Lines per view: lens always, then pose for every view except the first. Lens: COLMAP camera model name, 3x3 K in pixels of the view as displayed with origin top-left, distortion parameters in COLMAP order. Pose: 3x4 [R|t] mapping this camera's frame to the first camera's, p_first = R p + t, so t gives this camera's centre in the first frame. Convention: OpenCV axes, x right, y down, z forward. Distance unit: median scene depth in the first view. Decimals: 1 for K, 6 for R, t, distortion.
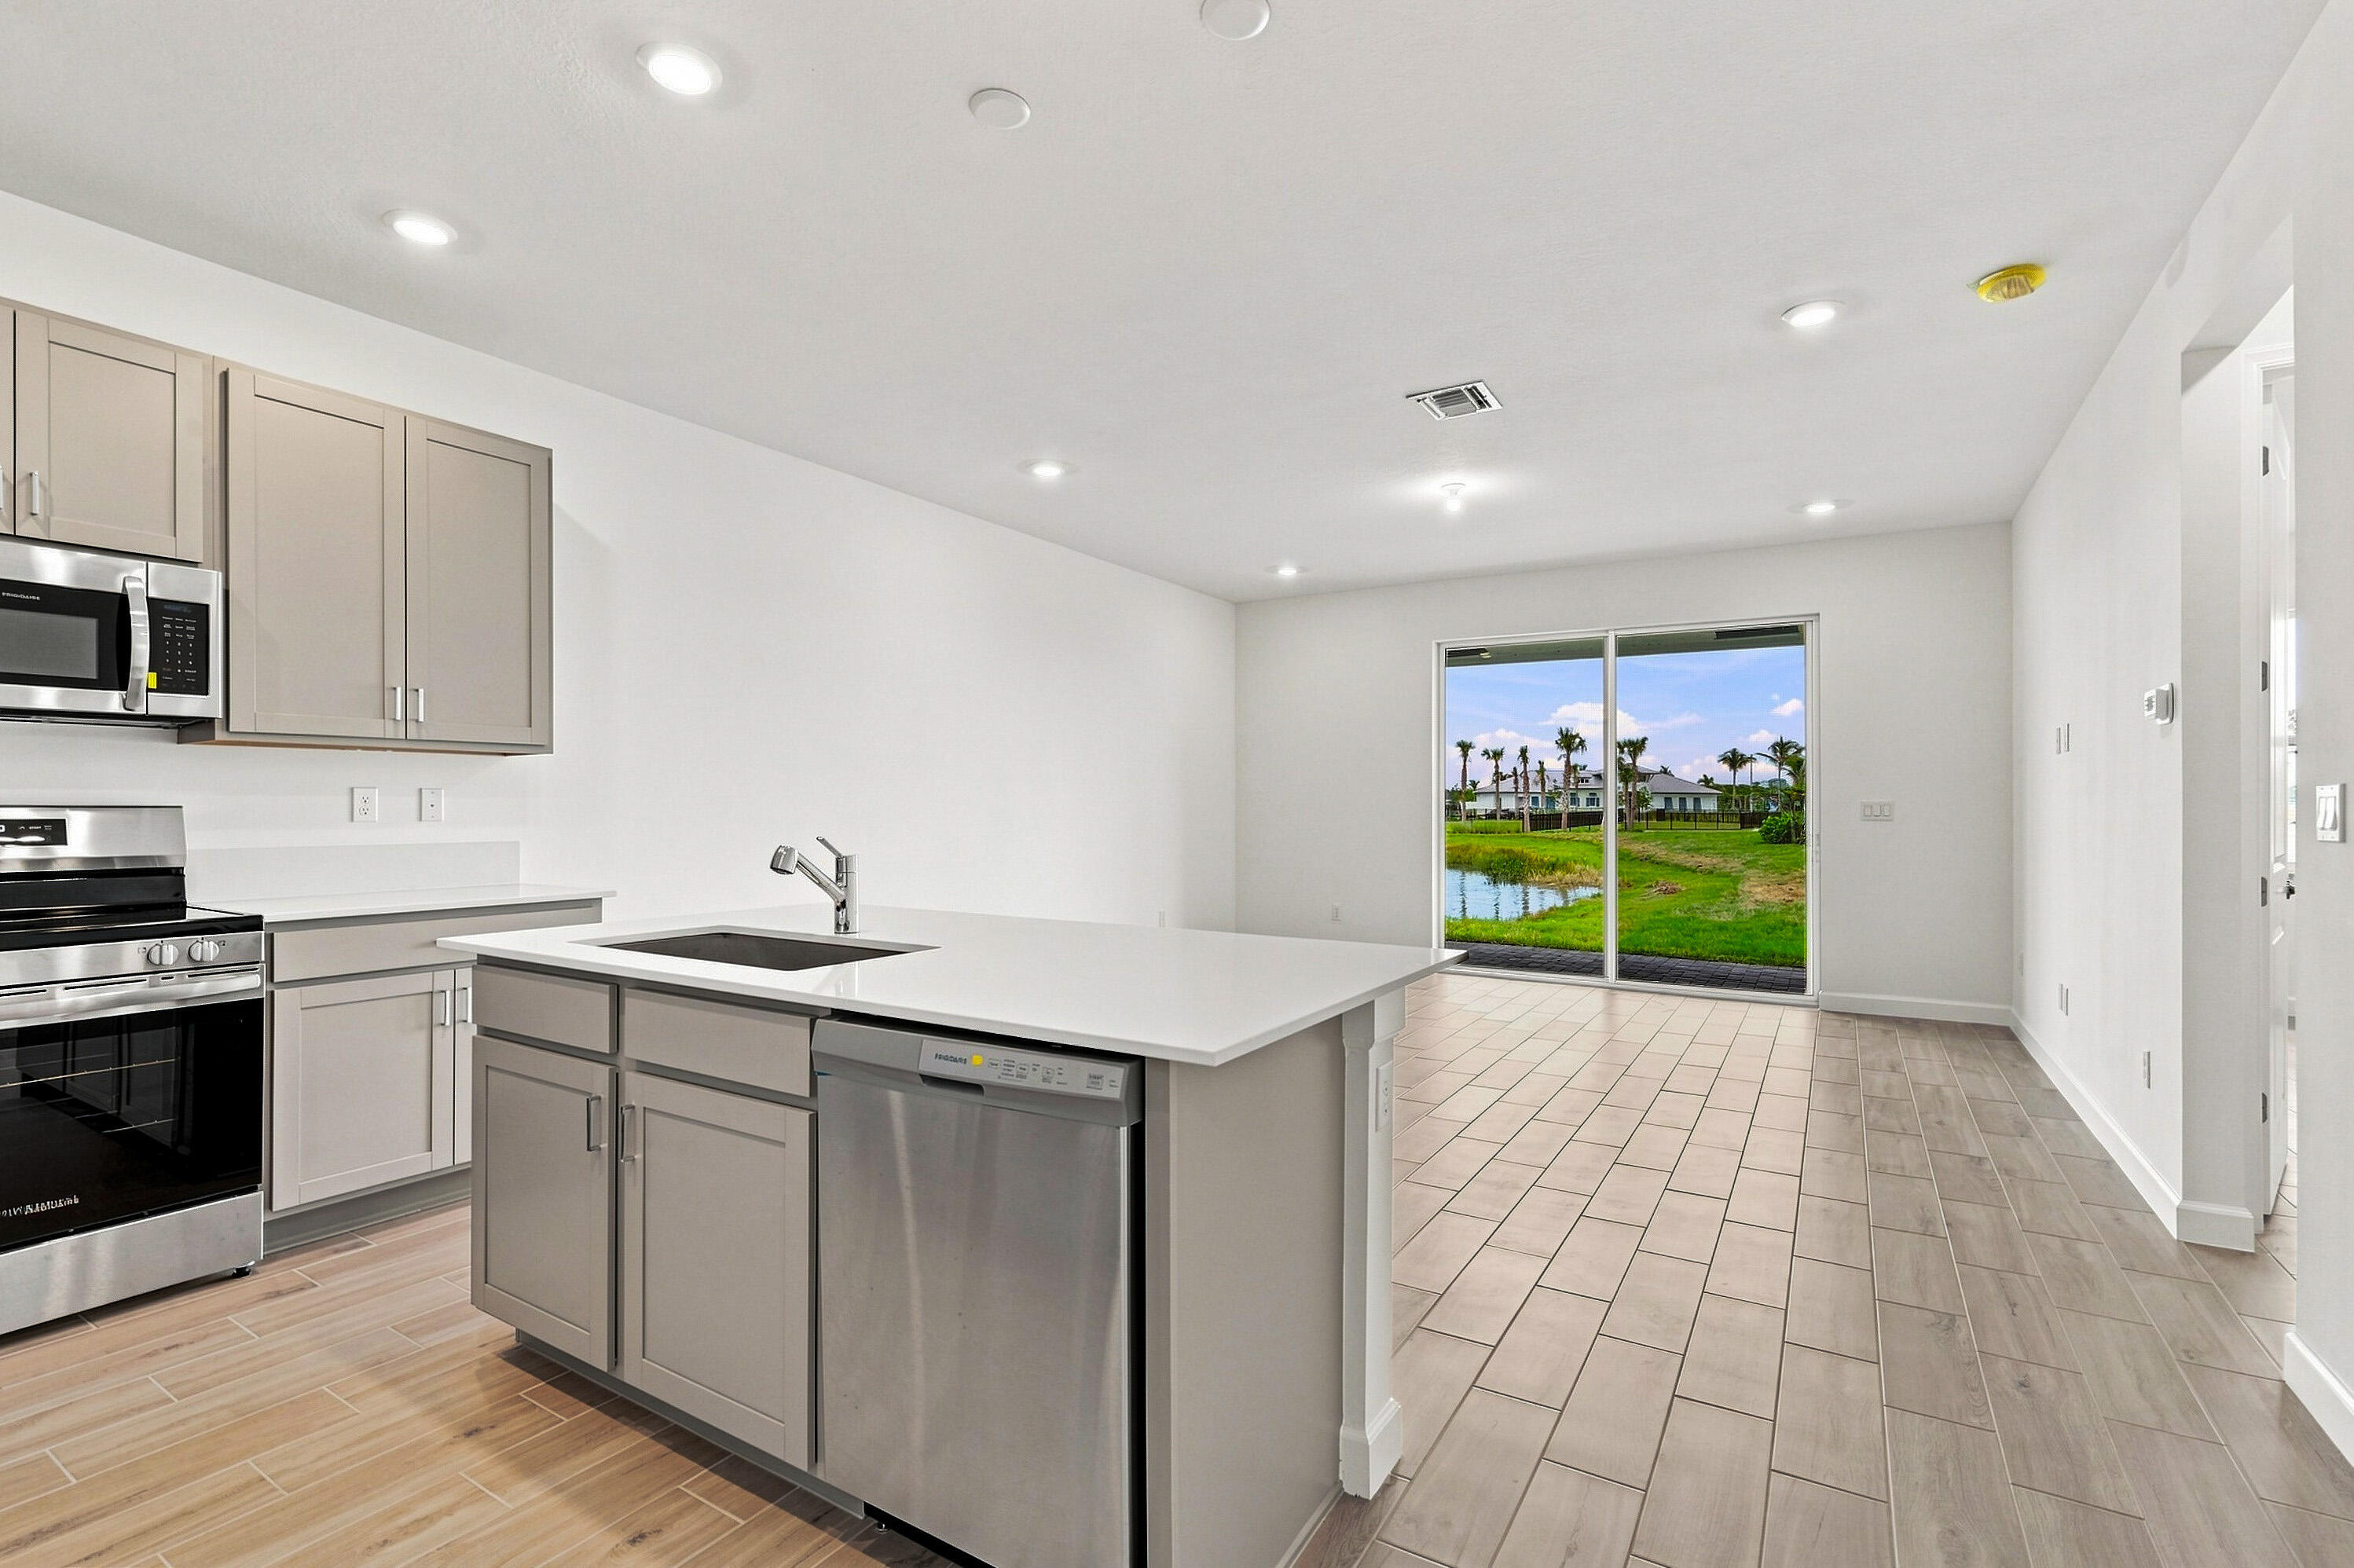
lens RADIAL K [[1065.1, 0, 1175.4], [0, 1065.1, 800.2], [0, 0, 1]] dist [-0.004610, 0.000677]
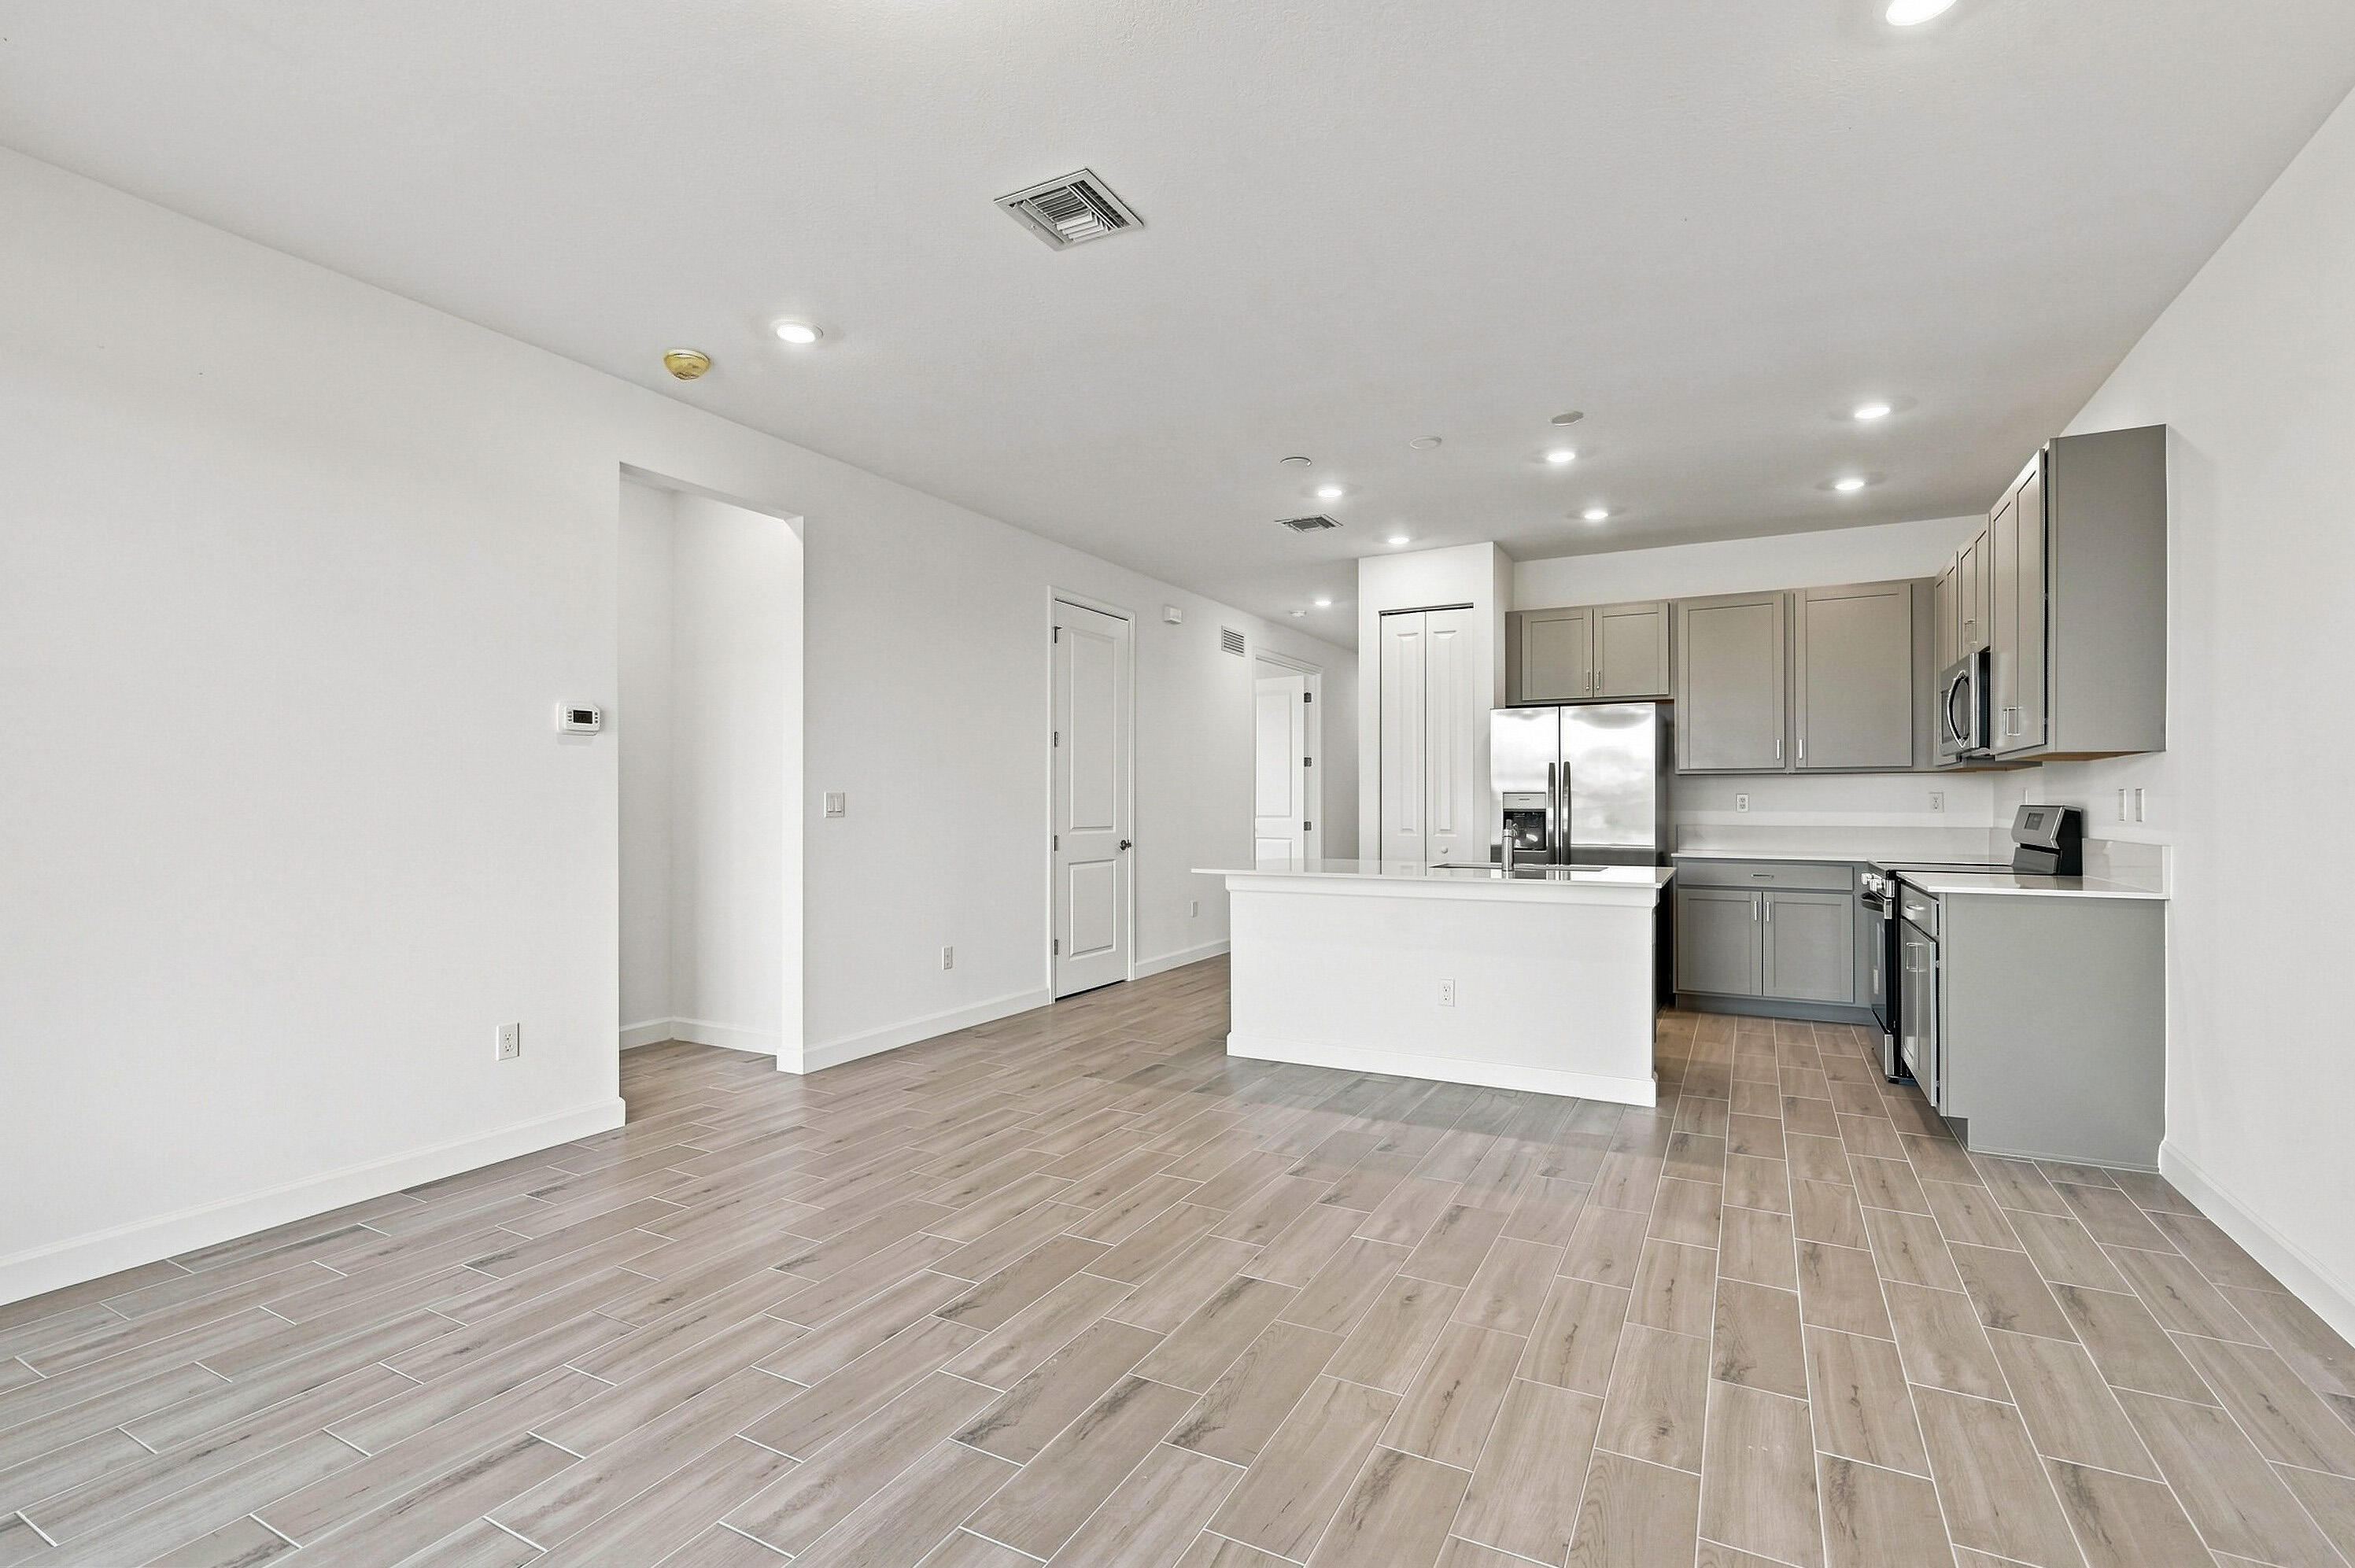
lens RADIAL K [[1065.6, 0, 1175.9], [0, 1065.6, 800.2], [0, 0, 1]] dist [-0.004610, 0.000677]
pose [[-0.997900, -0.003278, -0.064691, 0.222511], [-0.002923, 0.999980, -0.005581, 0.006427], [0.064708, -0.005380, -0.997890, 1.569692]]
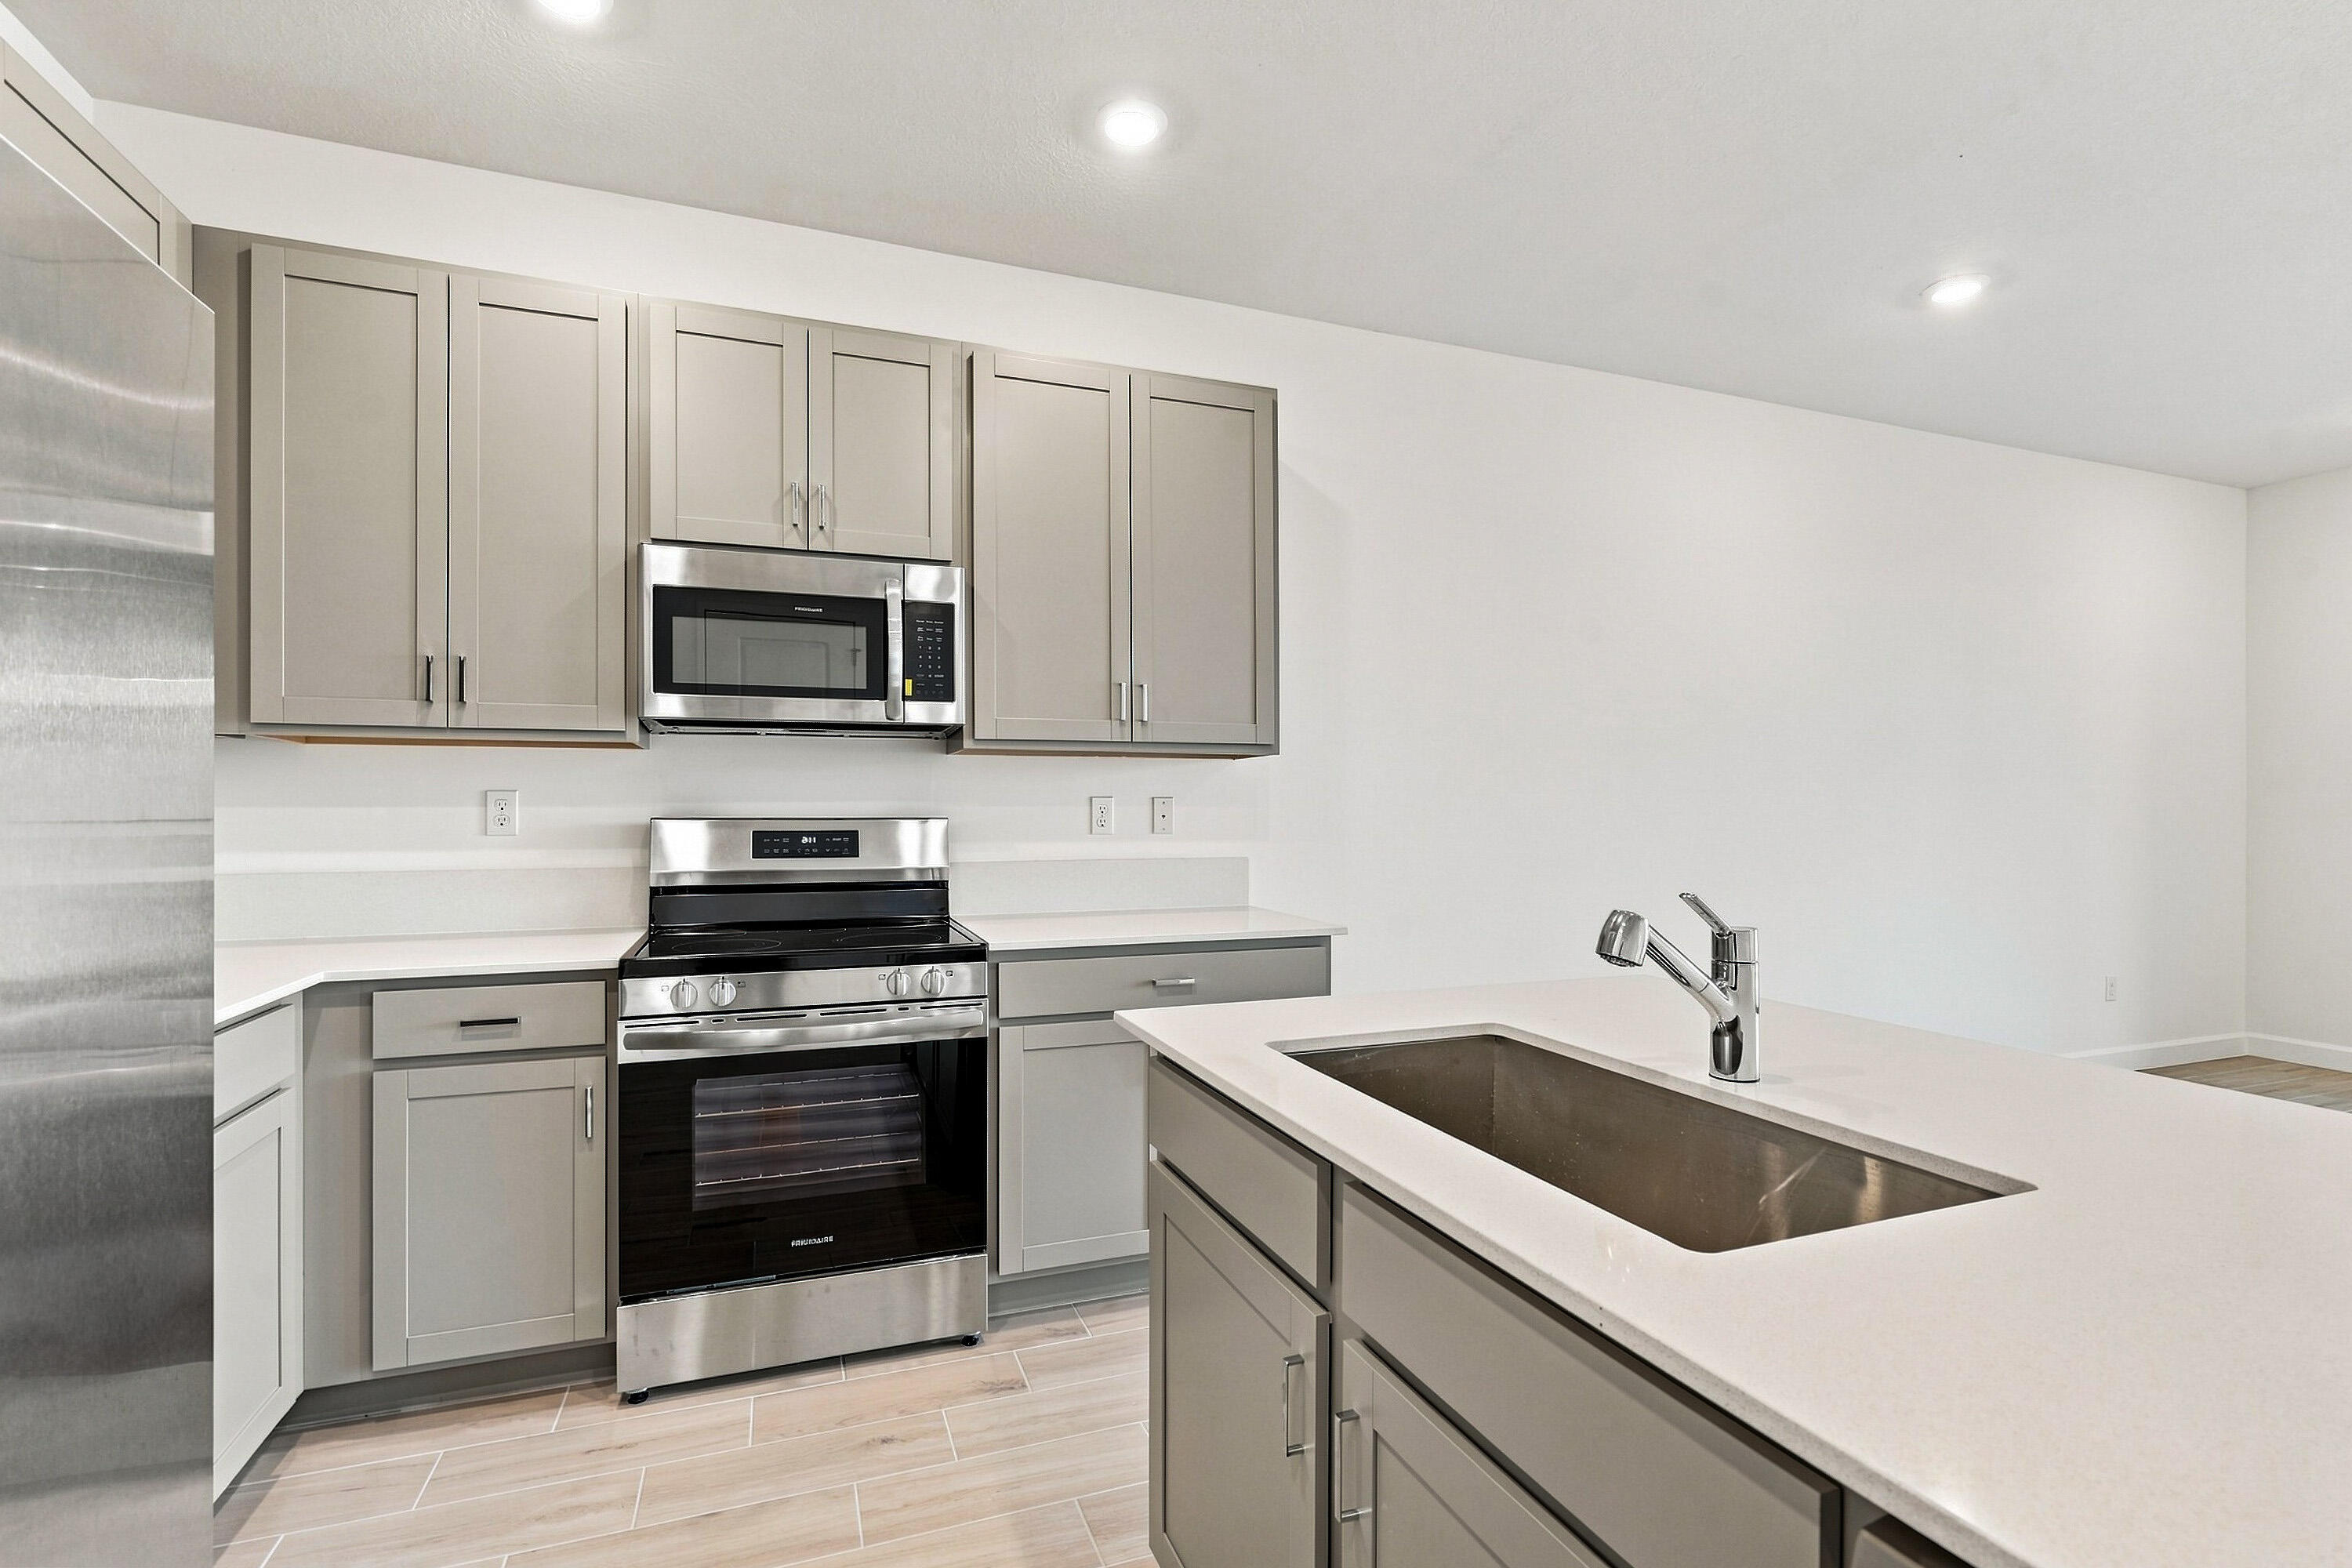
lens RADIAL K [[1064.3, 0, 1174.4], [0, 1064.3, 800.2], [0, 0, 1]] dist [-0.004610, 0.000677]
pose [[0.792093, -0.002531, -0.610395, -0.115441], [0.002059, 0.999997, -0.001473, -0.005836], [0.610396, -0.000090, 0.792096, 0.235374]]
